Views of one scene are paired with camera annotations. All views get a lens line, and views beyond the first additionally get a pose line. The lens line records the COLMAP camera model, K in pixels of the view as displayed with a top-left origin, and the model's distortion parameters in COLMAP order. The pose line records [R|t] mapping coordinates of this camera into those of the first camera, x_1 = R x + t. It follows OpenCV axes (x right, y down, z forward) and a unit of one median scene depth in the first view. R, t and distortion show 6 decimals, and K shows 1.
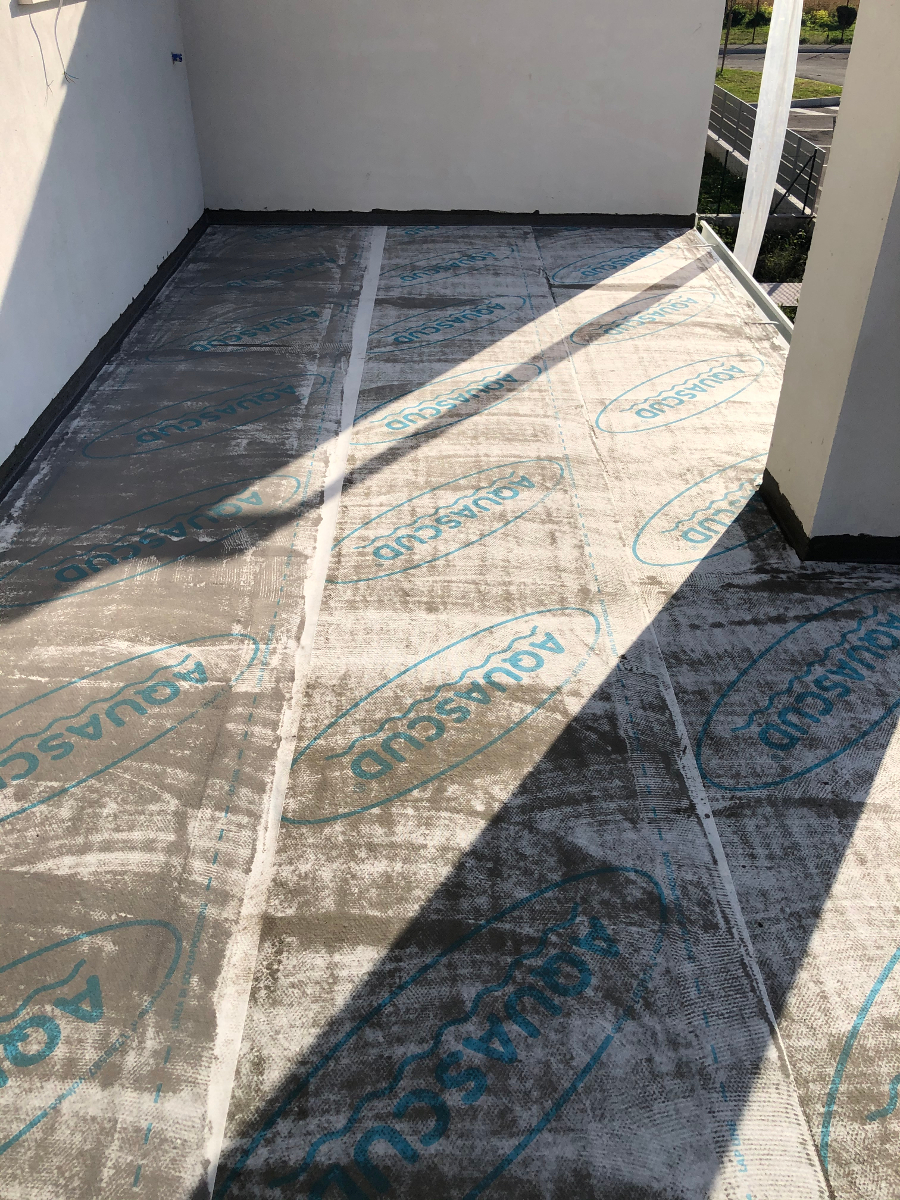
lens RADIAL K [[988.8, 0, 445.2], [0, 988.8, 599.2], [0, 0, 1]] dist [0.009847, -0.021681]
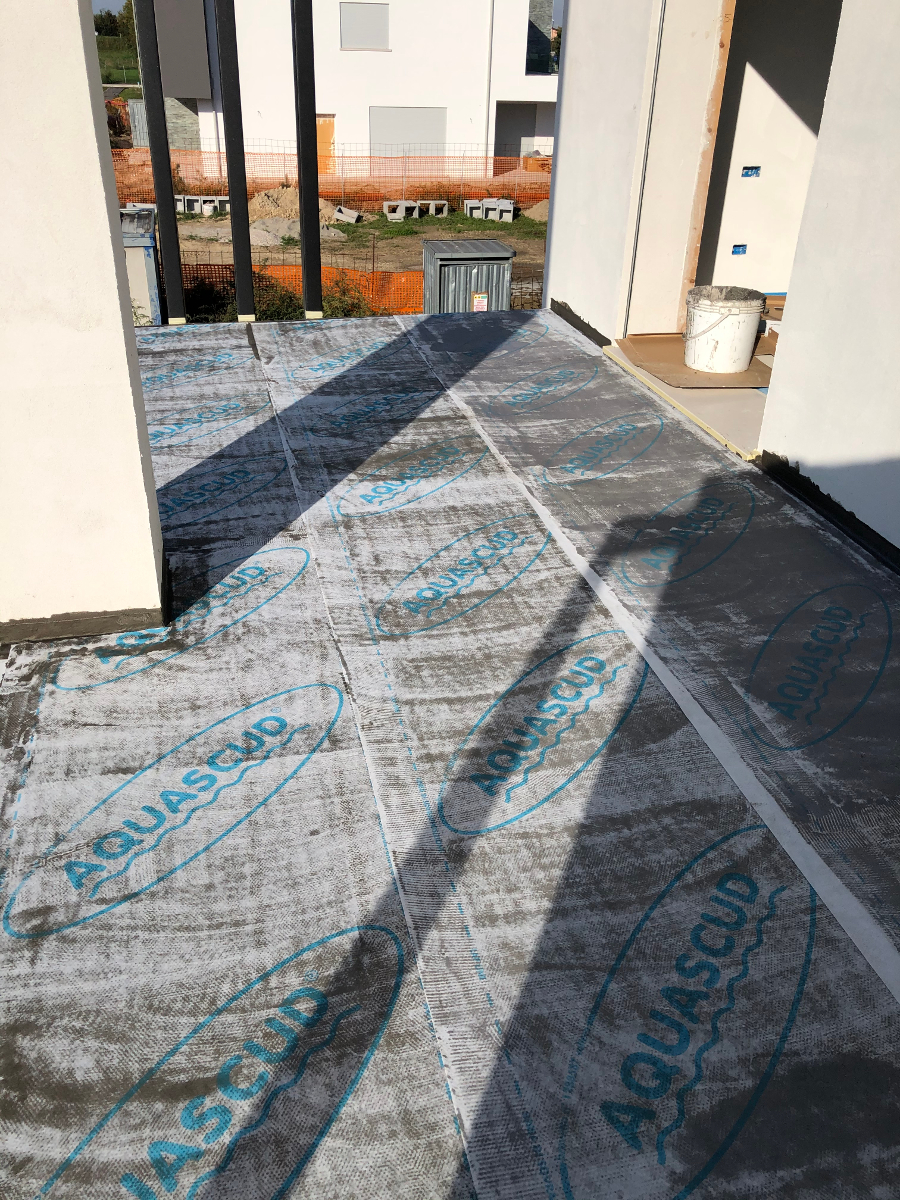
lens RADIAL K [[988.8, 0, 445.2], [0, 988.8, 600.2], [0, 0, 1]] dist [0.009847, -0.021681]
pose [[-0.975098, 0.095897, -0.199968, 0.272372], [-0.138011, 0.443416, 0.885627, -1.098645], [0.173598, 0.891171, -0.419140, 1.568499]]
